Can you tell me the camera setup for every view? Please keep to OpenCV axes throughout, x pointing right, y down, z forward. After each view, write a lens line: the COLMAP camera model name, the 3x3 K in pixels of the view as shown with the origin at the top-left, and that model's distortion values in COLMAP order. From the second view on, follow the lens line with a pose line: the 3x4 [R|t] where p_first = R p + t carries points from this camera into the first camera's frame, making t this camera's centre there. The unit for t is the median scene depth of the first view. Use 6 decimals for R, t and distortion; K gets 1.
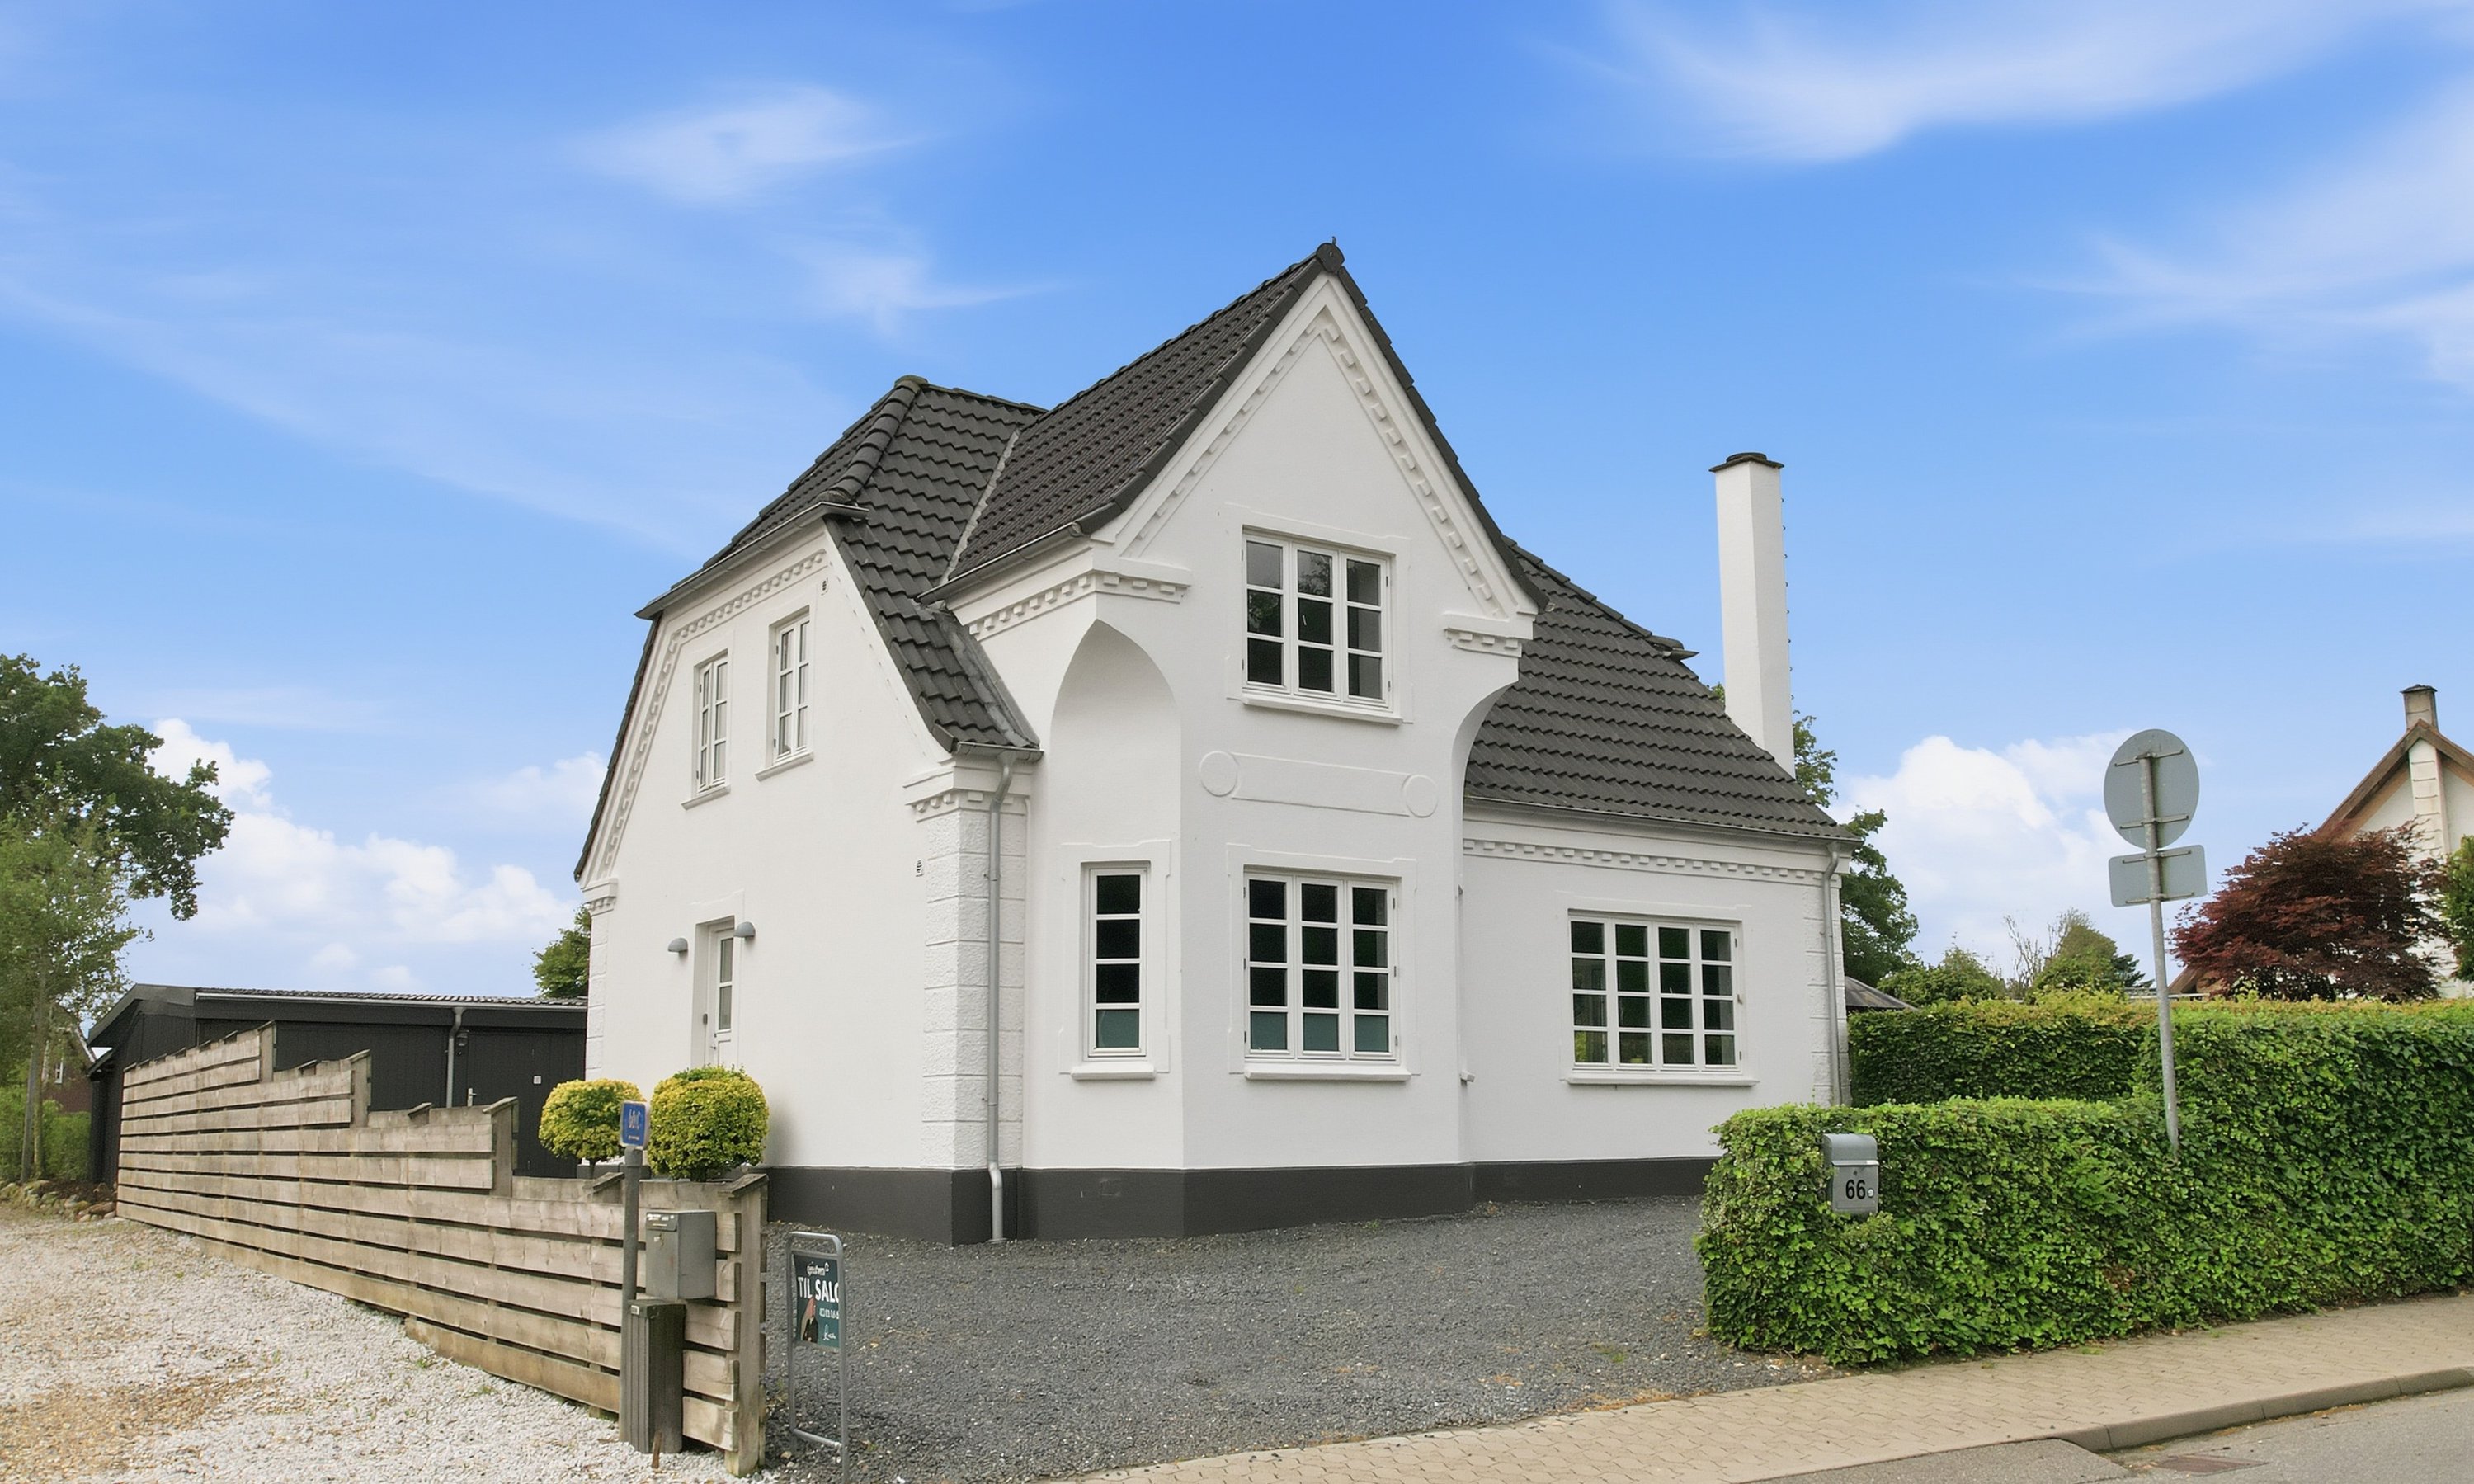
lens RADIAL K [[2163.8, 0, 1263.3], [0, 2163.8, 783.0], [0, 0, 1]] dist [-0.053700, 0.002350]
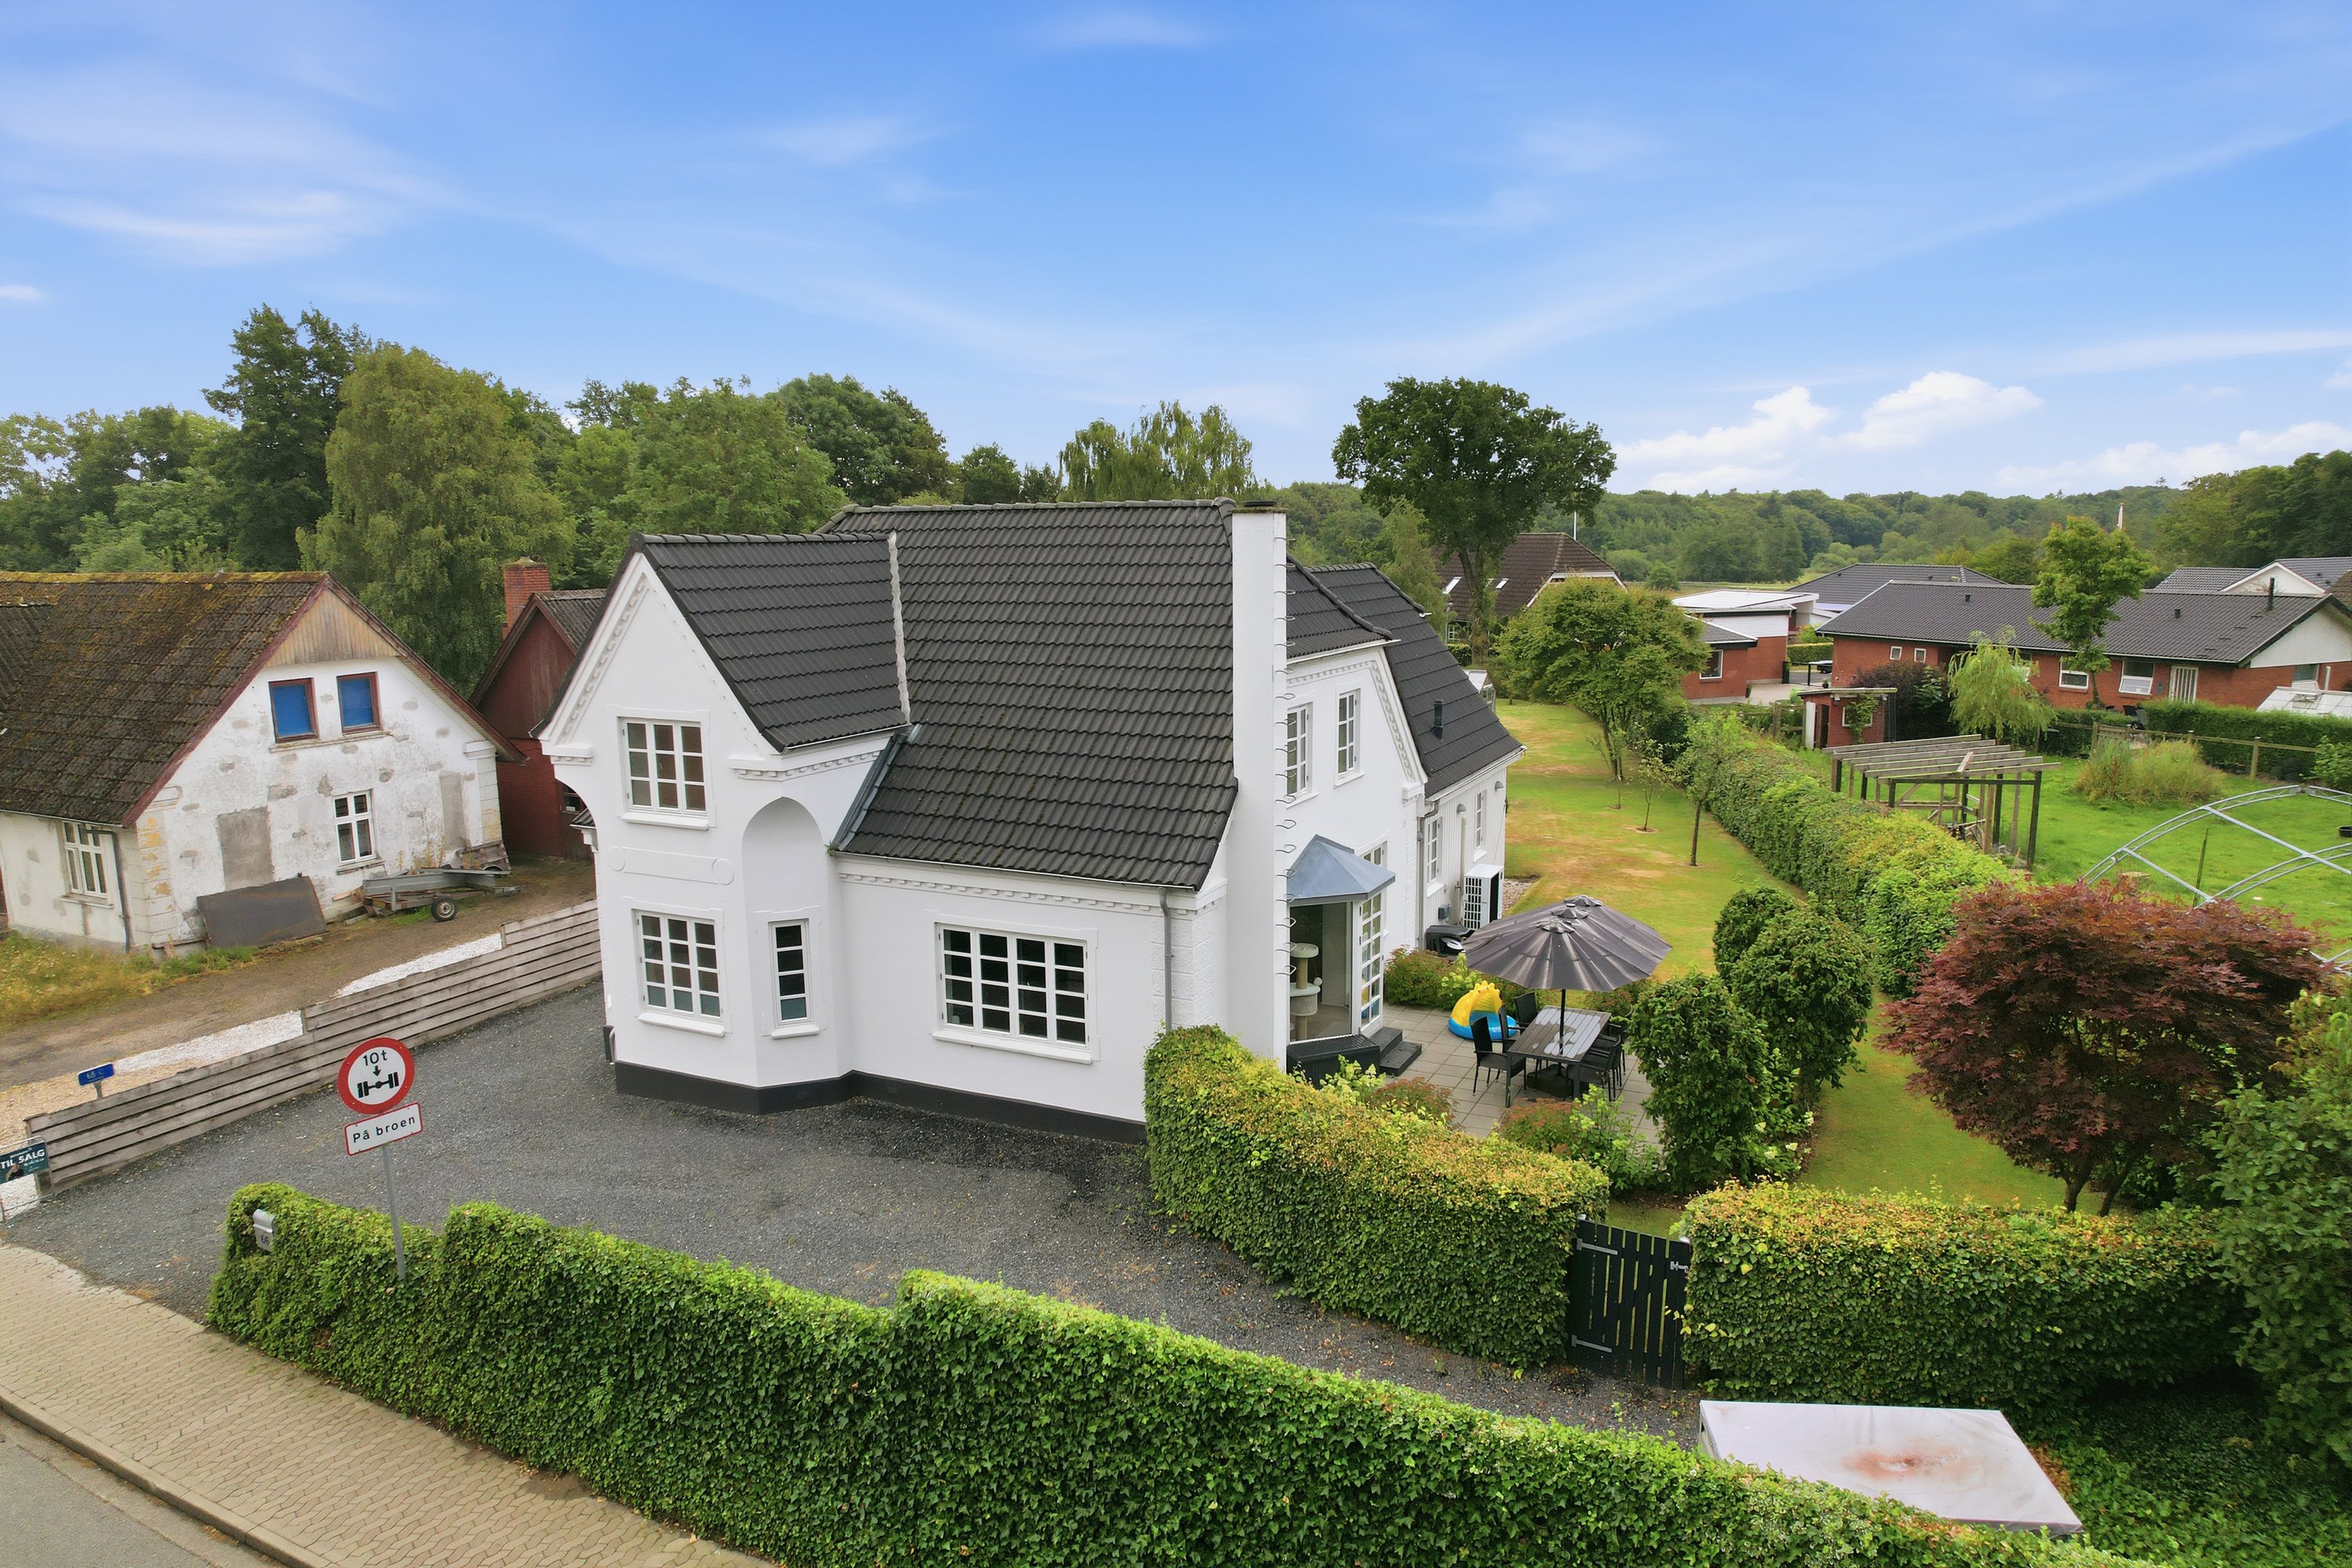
lens RADIAL K [[1508.2, 0, 1181.2], [0, 1508.2, 780.8], [0, 0, 1]] dist [-0.067746, 0.055228]
pose [[0.493067, 0.144106, -0.857973, 1.157434], [0.150713, 0.957127, 0.247373, -0.276297], [0.856837, -0.251279, 0.450209, 0.773925]]
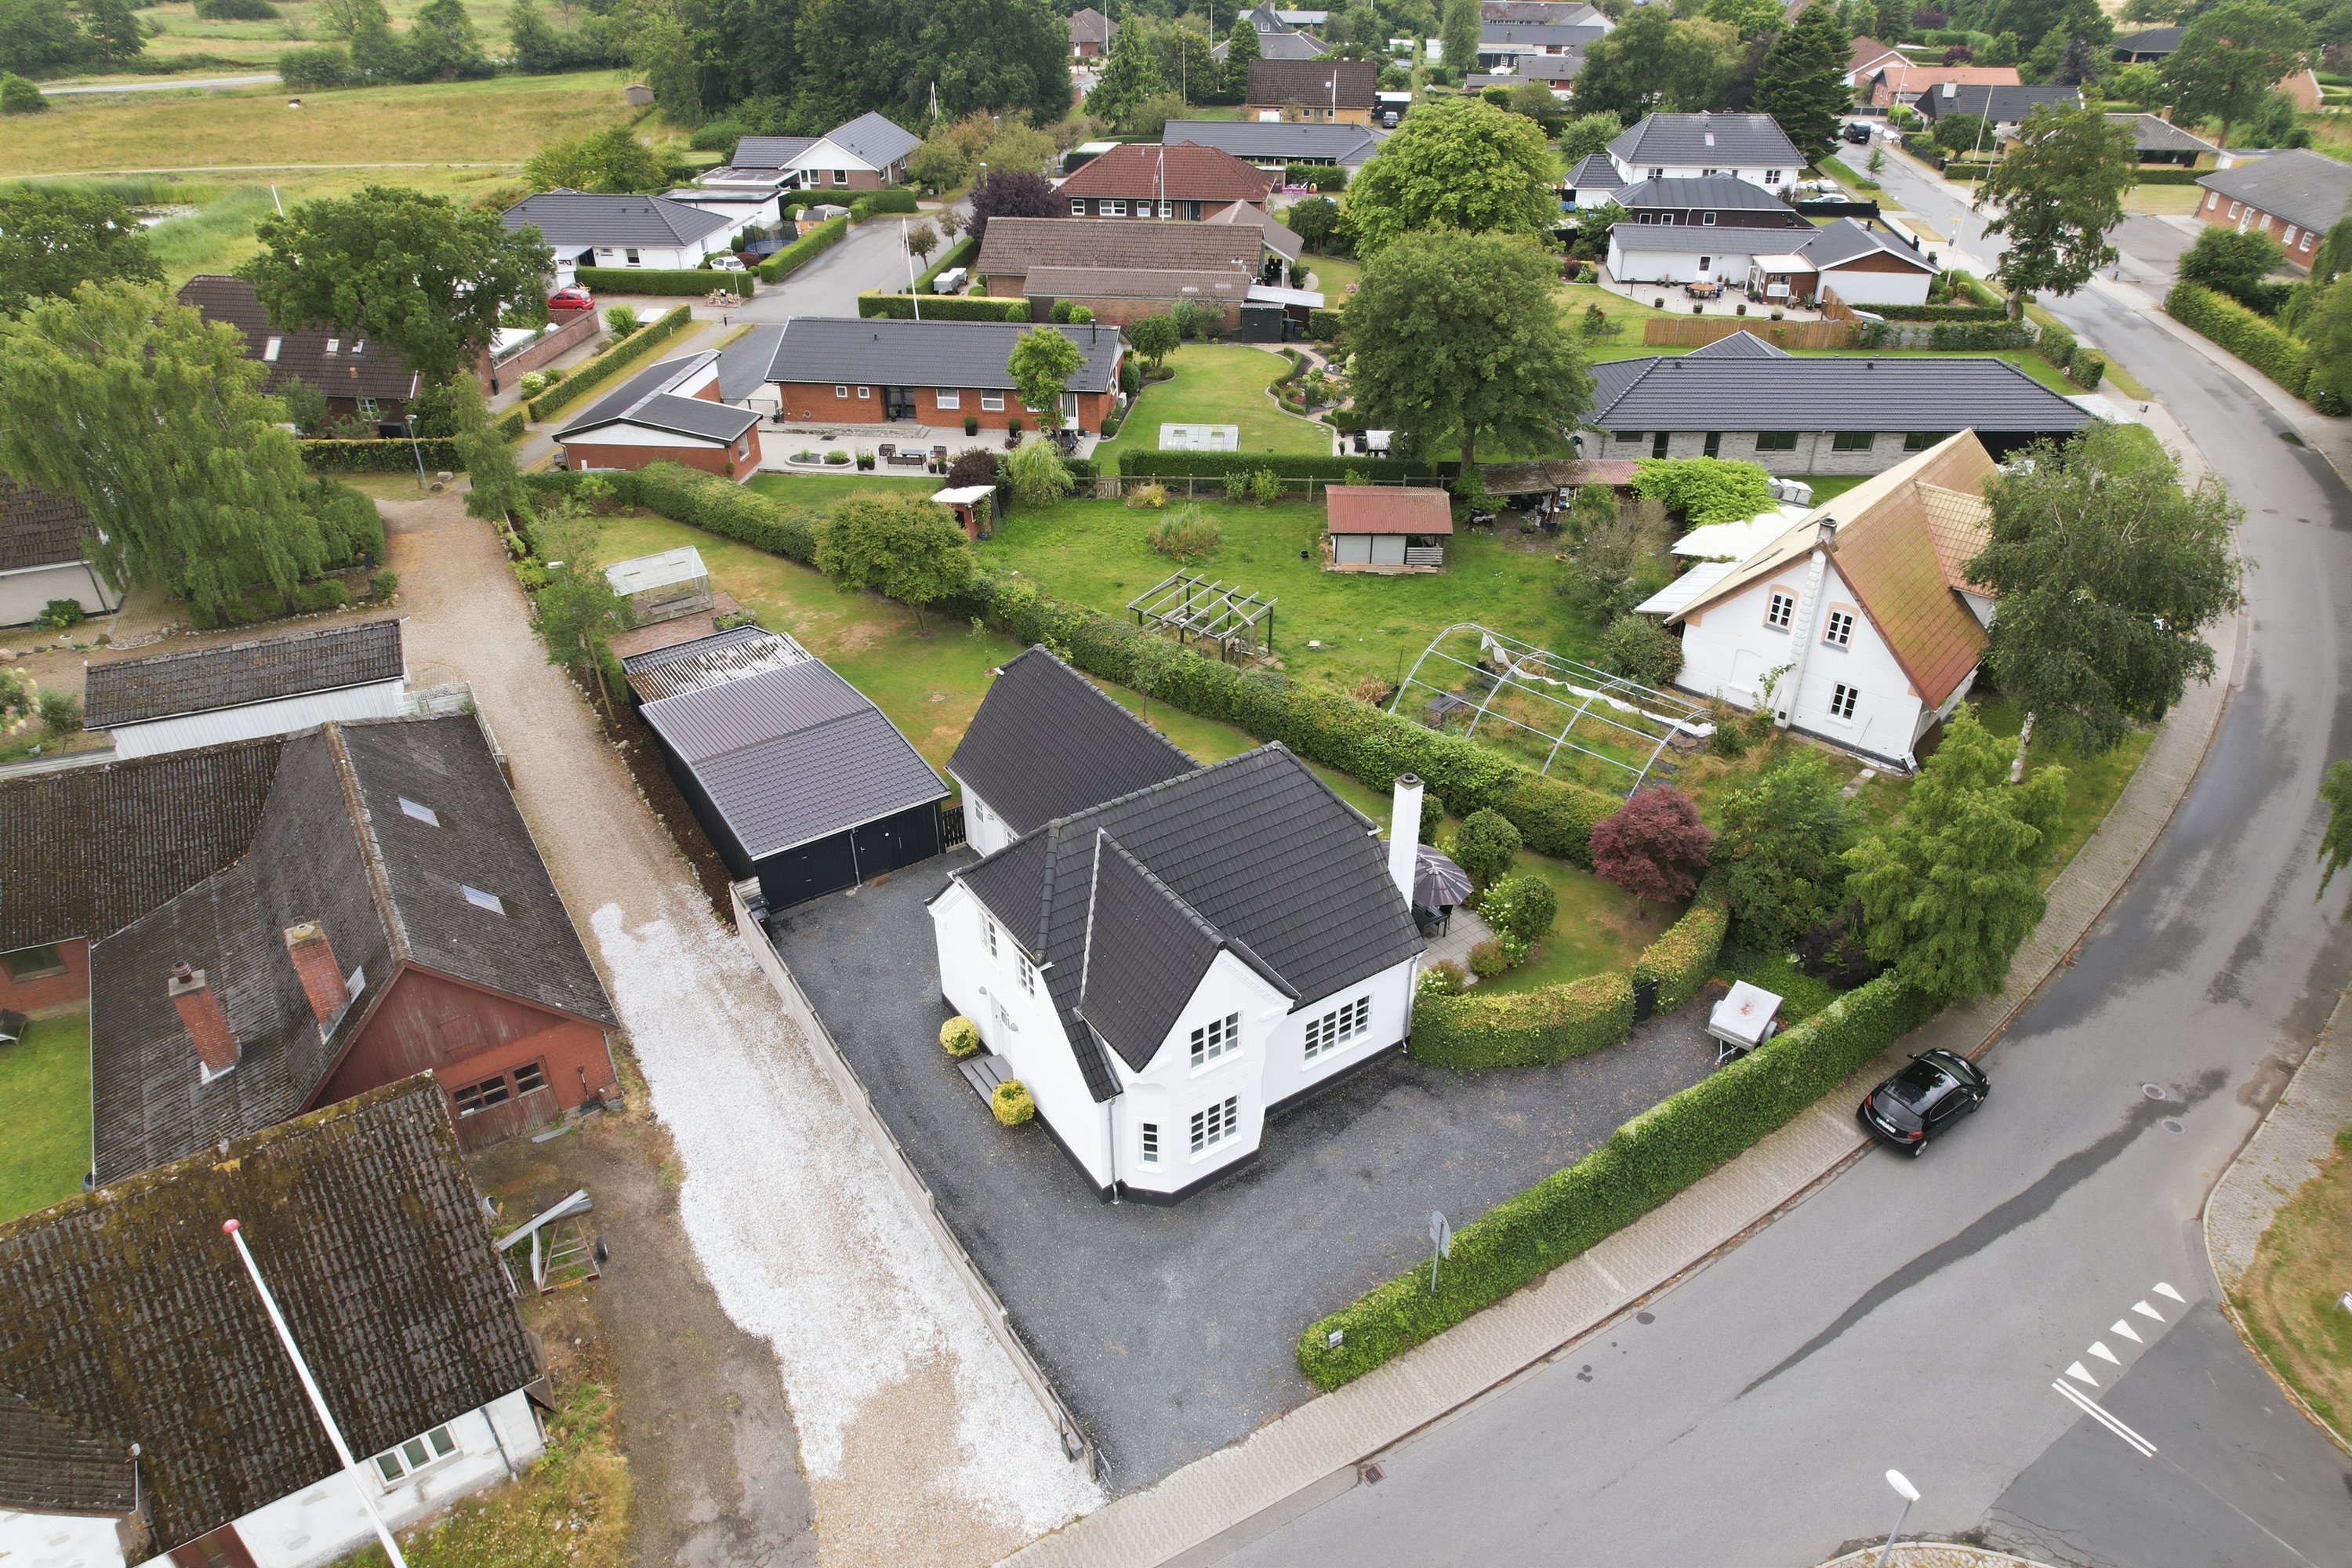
lens RADIAL K [[1508.2, 0, 1198.6], [0, 1508.2, 789.0], [0, 0, 1]] dist [-0.067746, 0.055228]
pose [[0.999910, 0.012286, -0.005364, 0.008834], [-0.005545, 0.743293, 0.668944, -1.602319], [0.012206, -0.668854, 0.743294, -0.272792]]
